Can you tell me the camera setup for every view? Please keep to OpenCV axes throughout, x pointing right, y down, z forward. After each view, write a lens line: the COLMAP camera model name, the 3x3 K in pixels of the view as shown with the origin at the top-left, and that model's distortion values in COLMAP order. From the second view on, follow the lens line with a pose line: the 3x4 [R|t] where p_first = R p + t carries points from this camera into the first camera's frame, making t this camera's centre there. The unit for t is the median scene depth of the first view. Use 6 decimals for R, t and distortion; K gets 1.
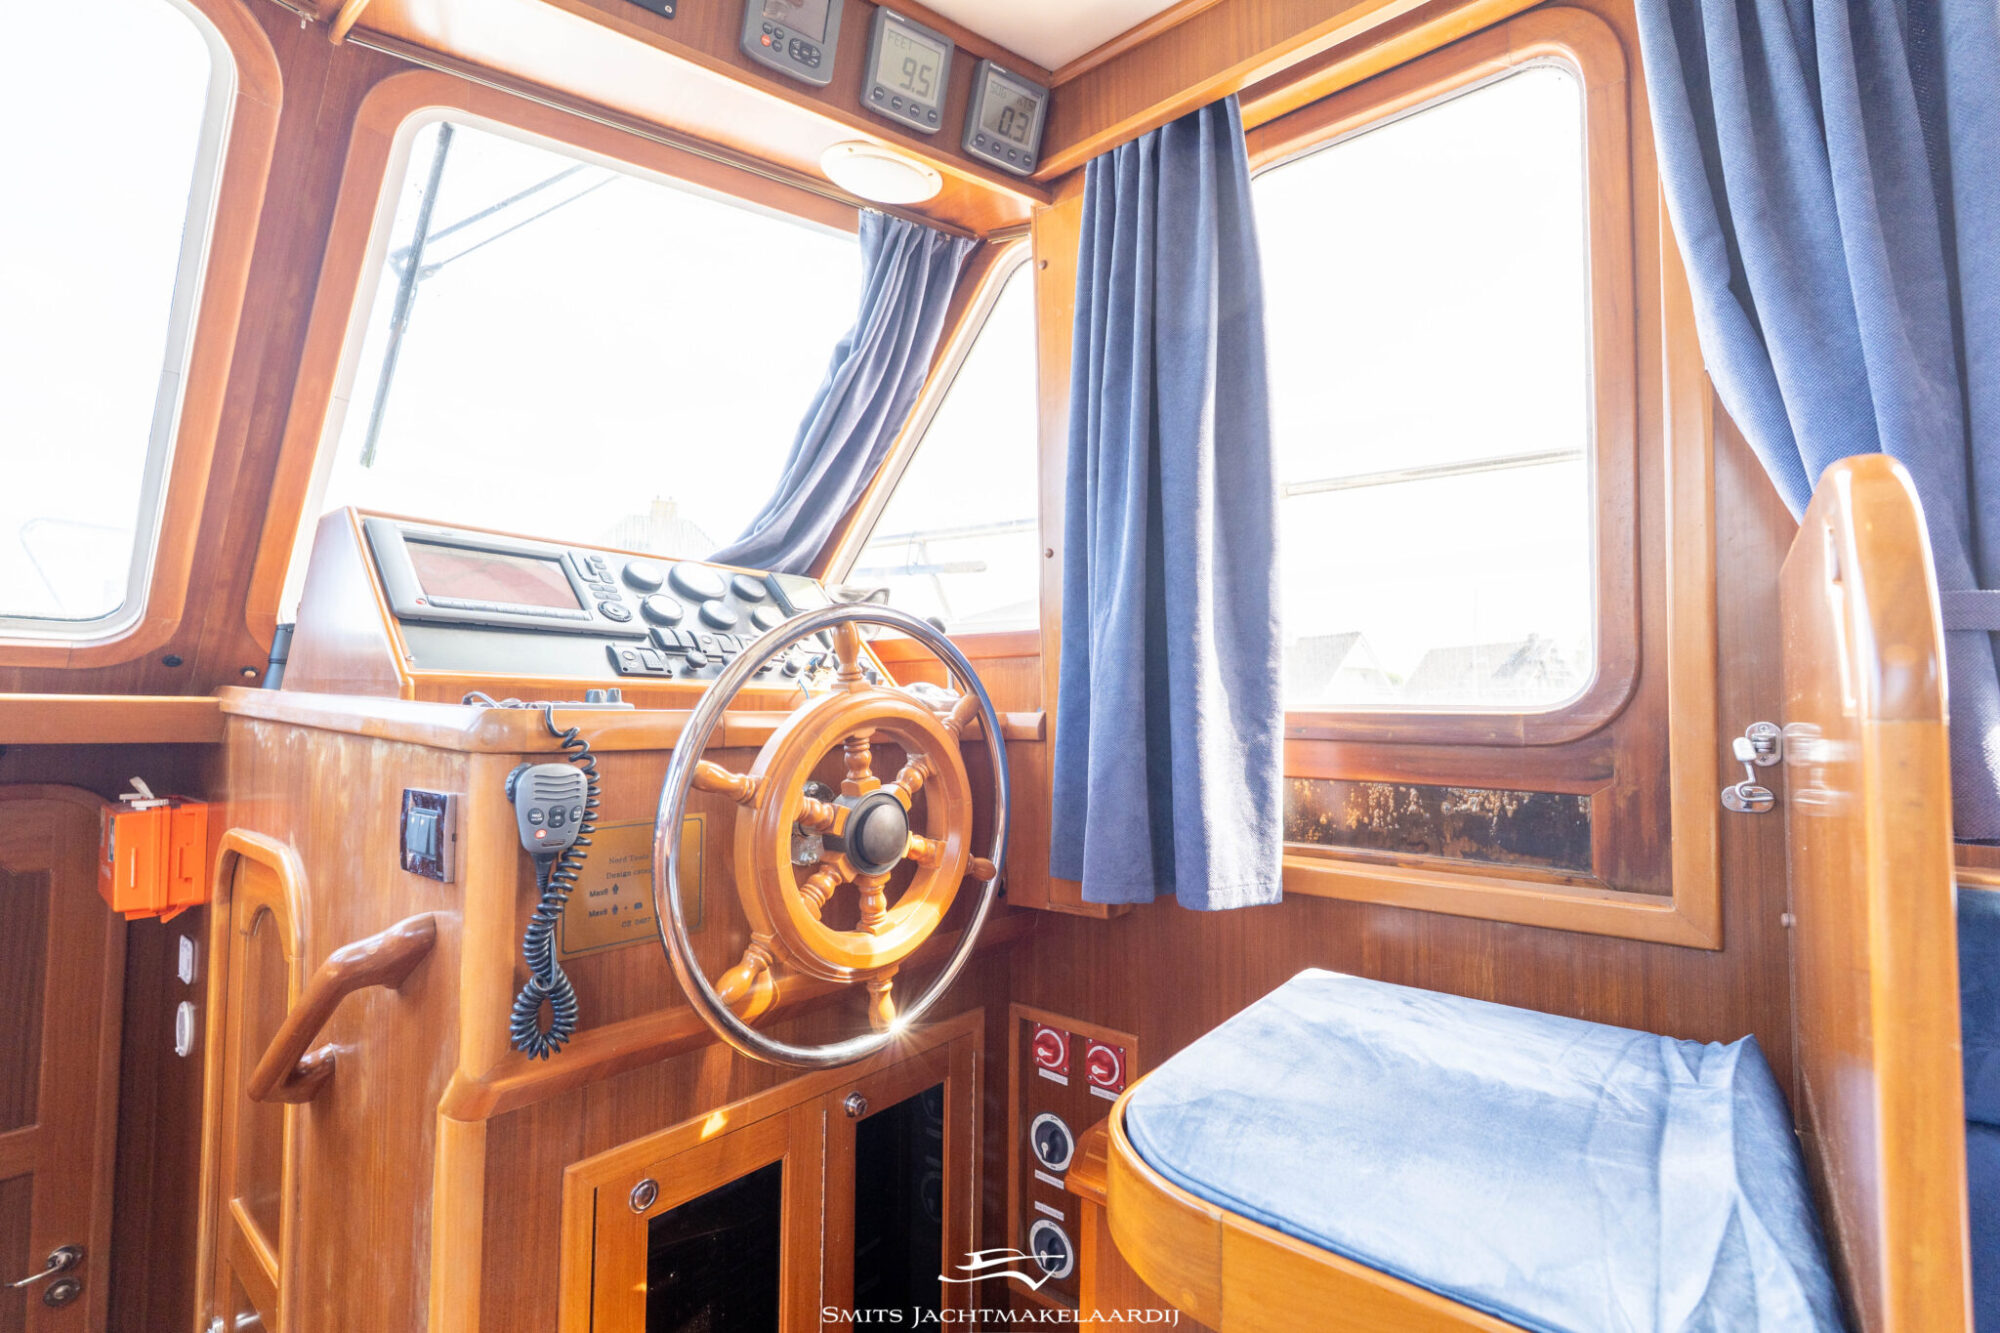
lens RADIAL K [[875.3, 0, 999.6], [0, 875.3, 667.9], [0, 0, 1]] dist [-0.001690, -0.000588]
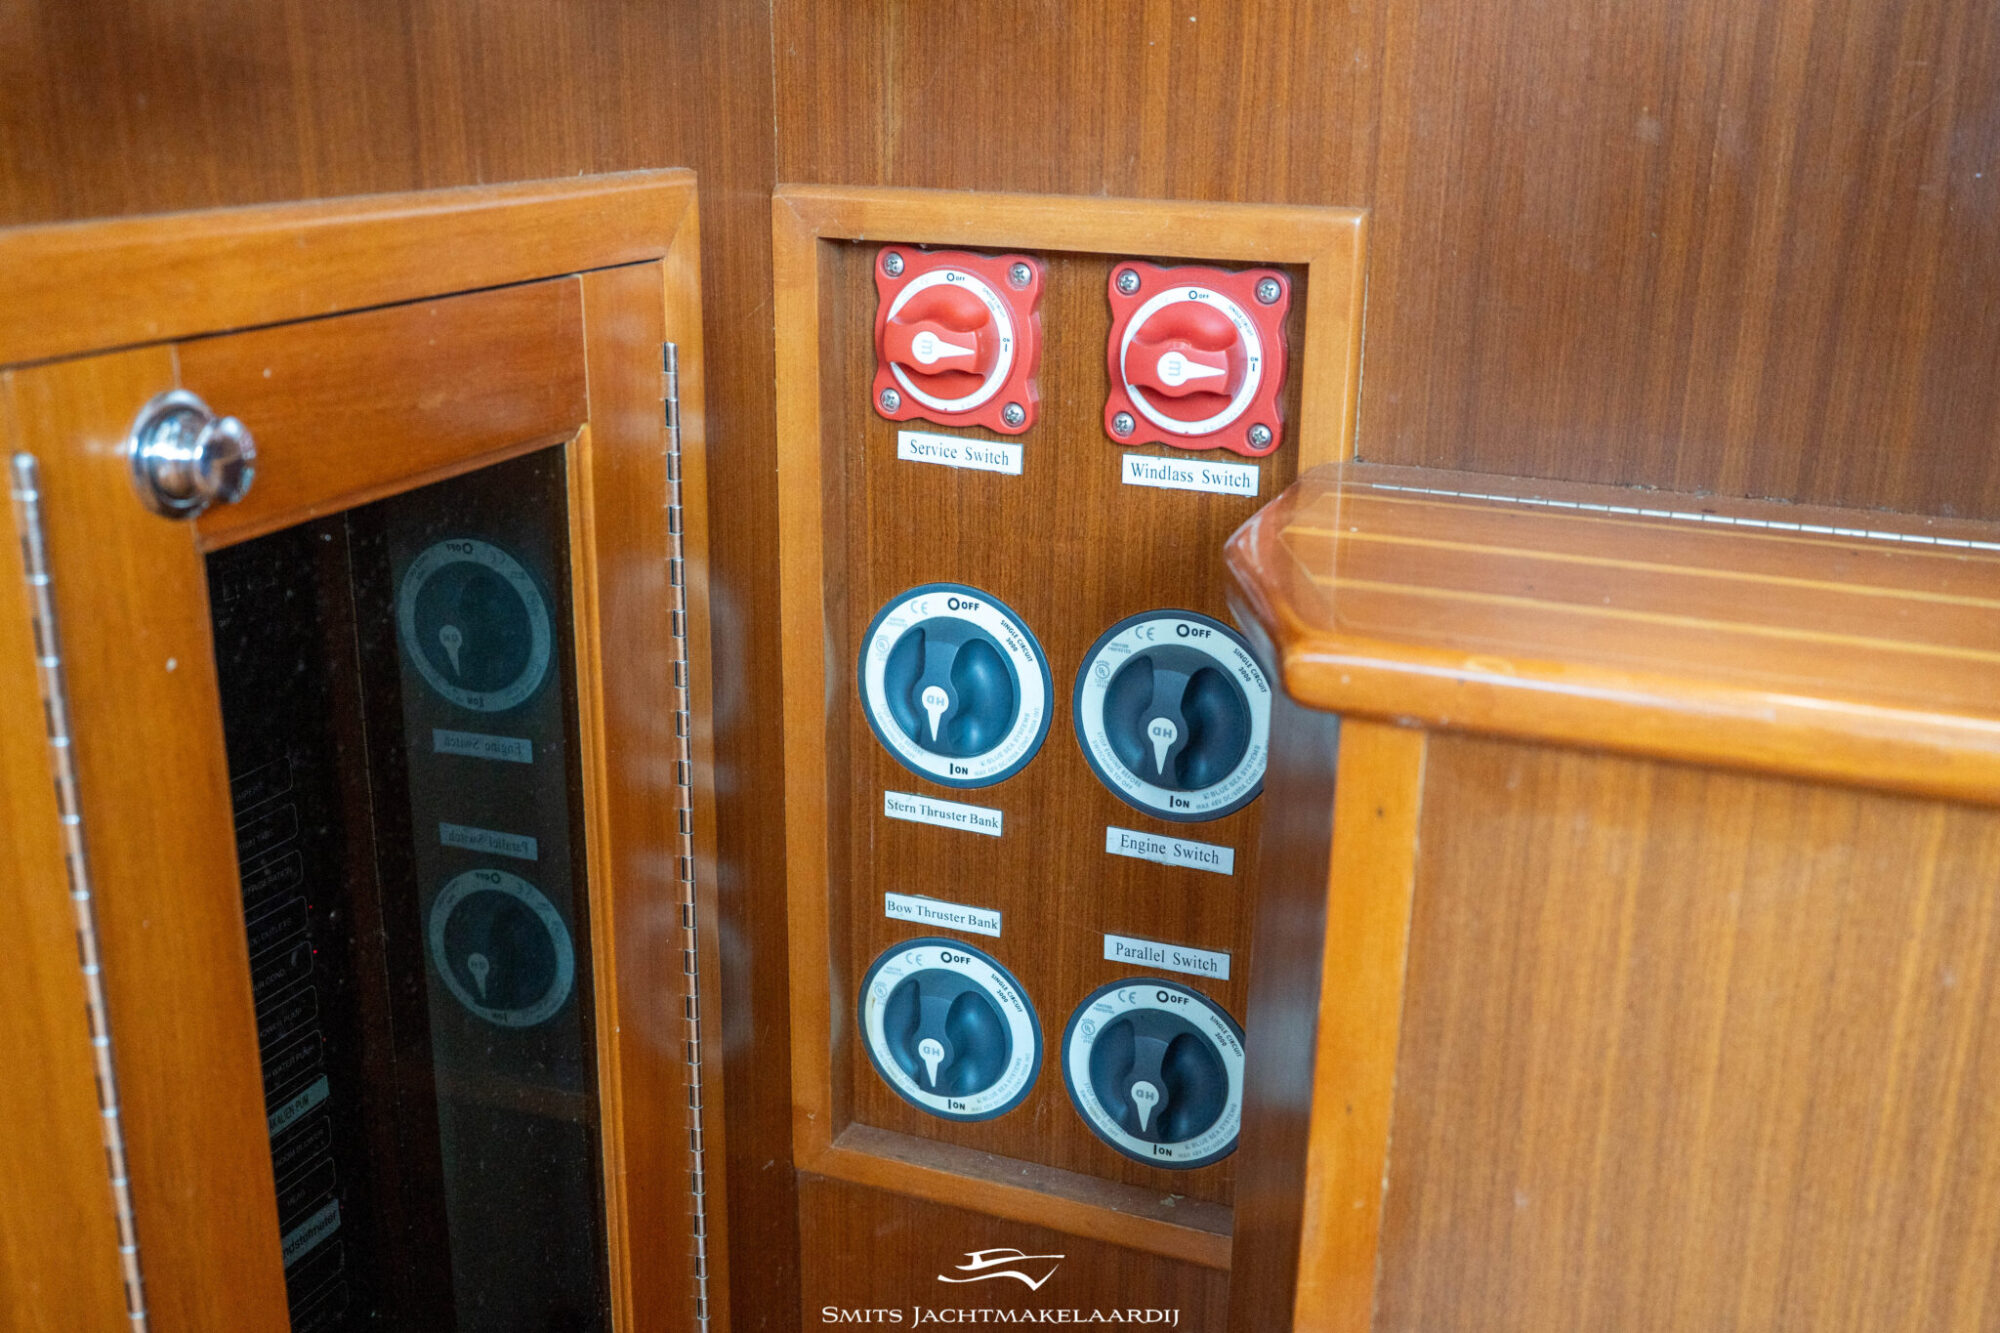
lens RADIAL K [[1991.3, 0, 992.4], [0, 1991.3, 659.7], [0, 0, 1]] dist [0.004634, -0.004942]
pose [[0.954379, -0.085280, 0.286159, -0.121649], [-0.020509, 0.937363, 0.347749, 0.372881], [-0.297892, -0.337753, 0.892851, 0.524029]]
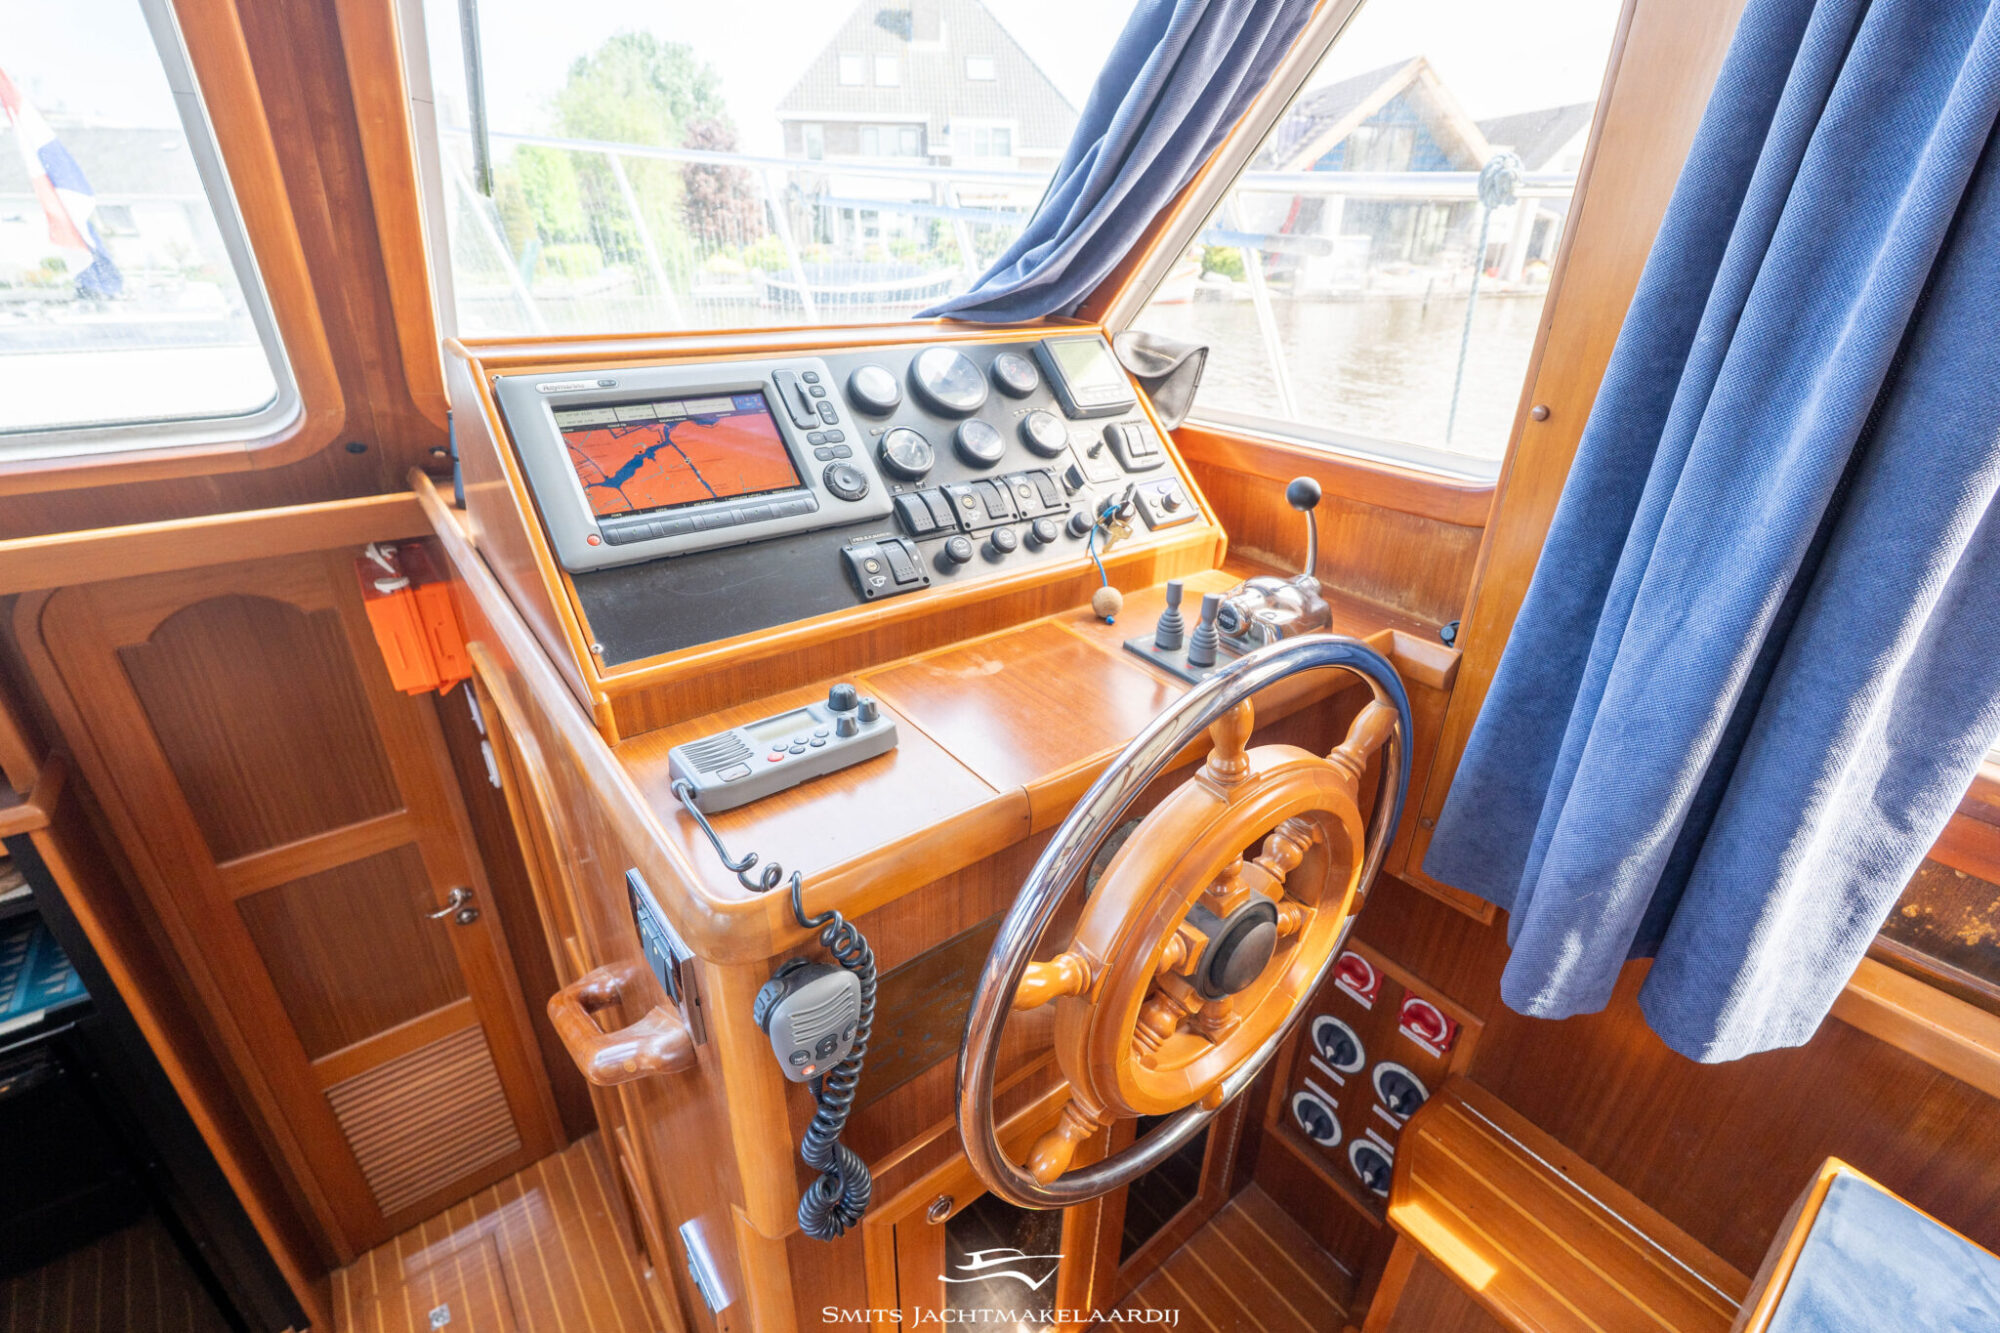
lens RADIAL K [[878.3, 0, 995.9], [0, 878.3, 669.1], [0, 0, 1]] dist [-0.002687, -0.000009]
pose [[0.973868, 0.111438, -0.197894, -0.175978], [-0.000729, 0.872875, 0.487944, -0.290614], [0.227113, -0.475049, 0.850146, 0.378597]]
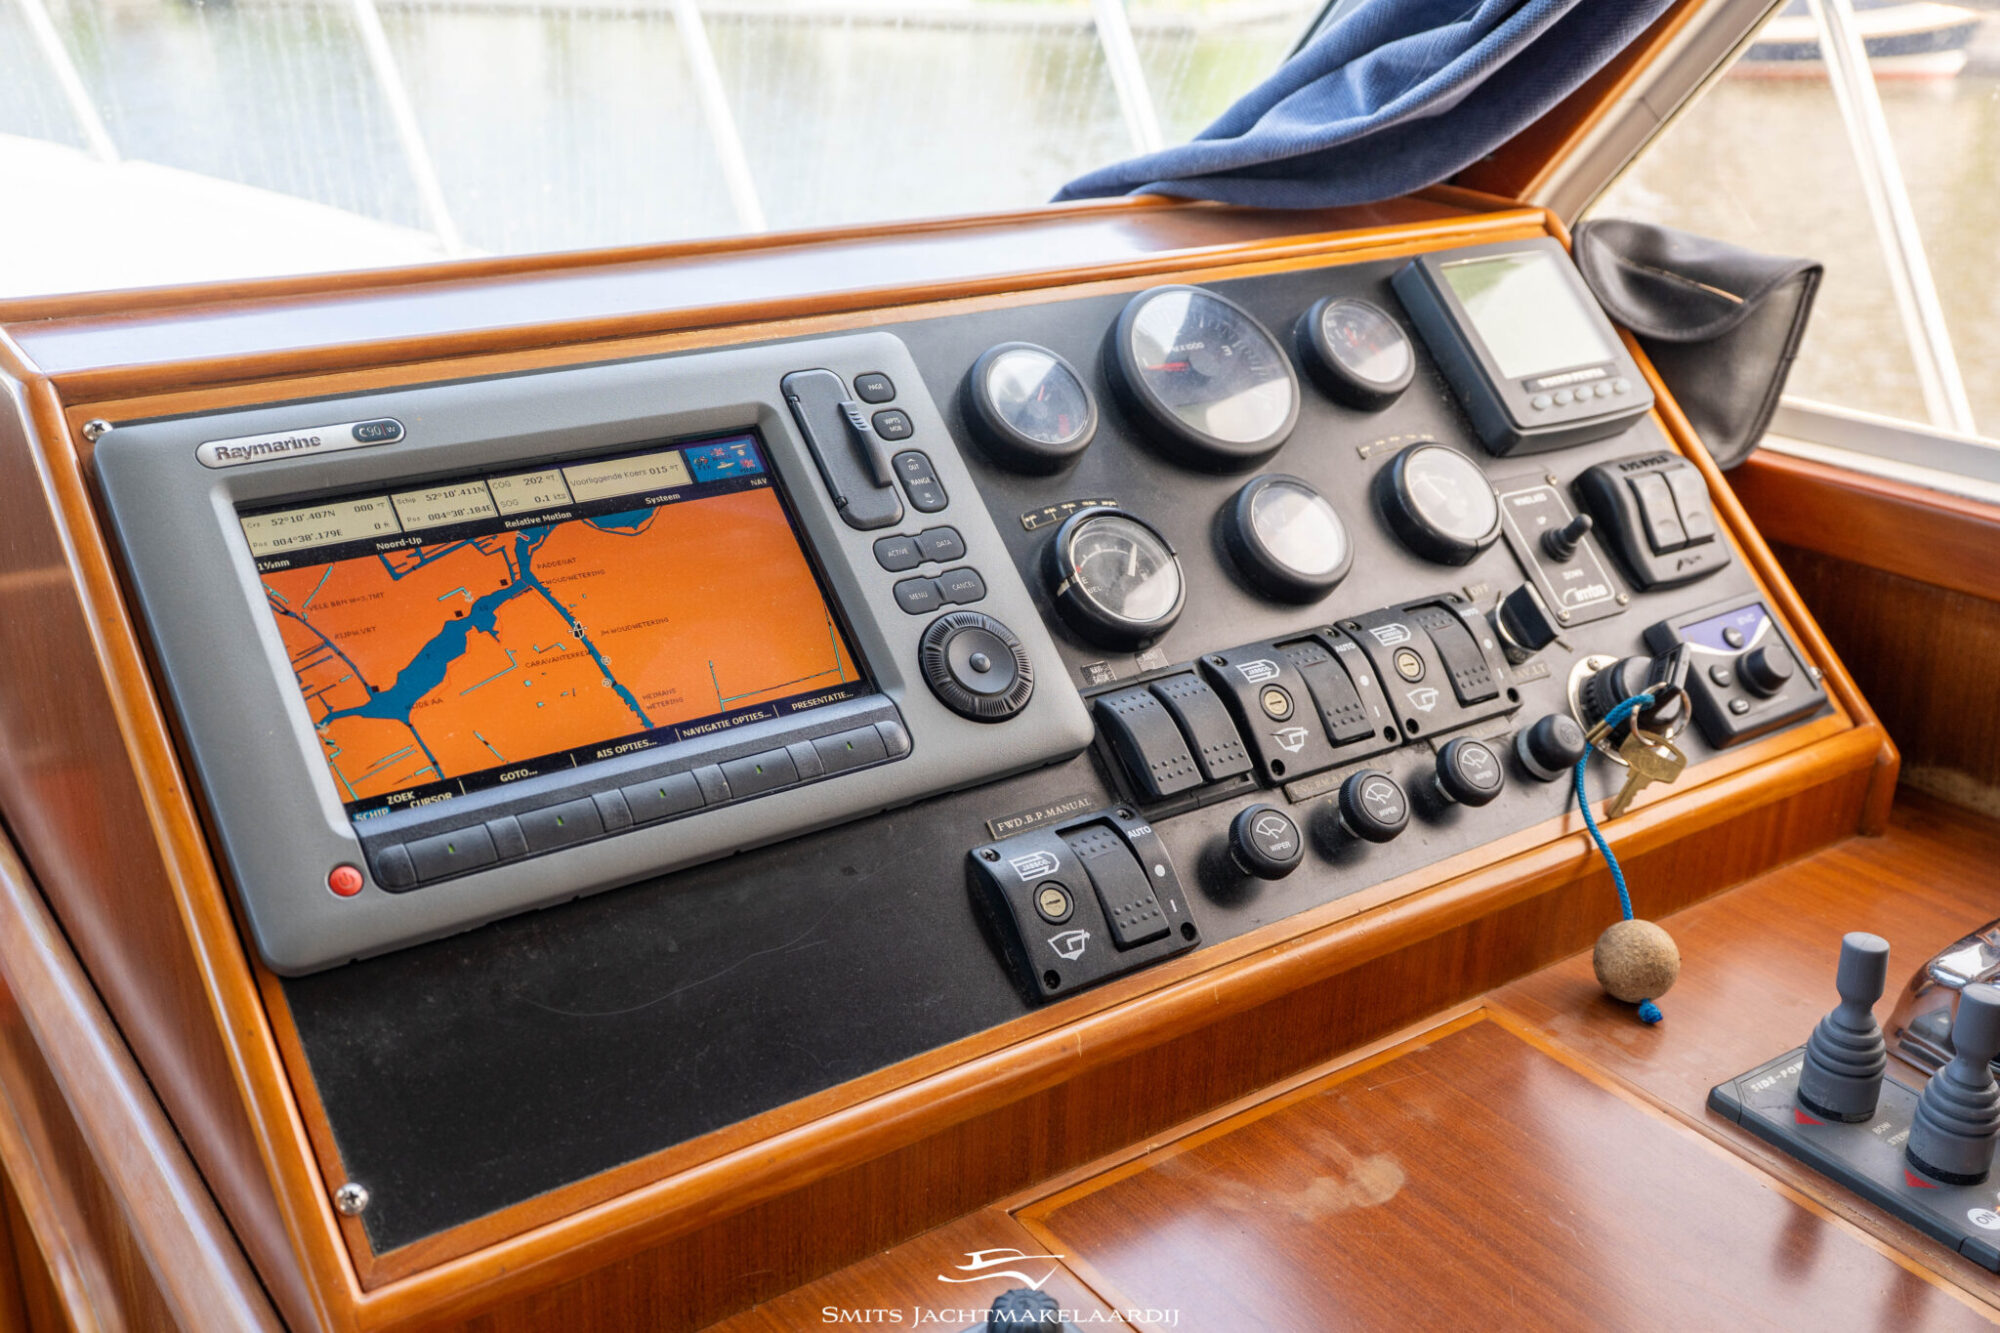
lens RADIAL K [[2003.8, 0, 1000.0], [0, 2003.8, 666.5], [0, 0, 1]] dist [-0.006984, -0.011436]
pose [[0.967962, 0.097494, -0.231395, -0.307767], [0.005476, 0.913128, 0.407637, -0.327737], [0.251036, -0.395845, 0.883339, 0.492120]]
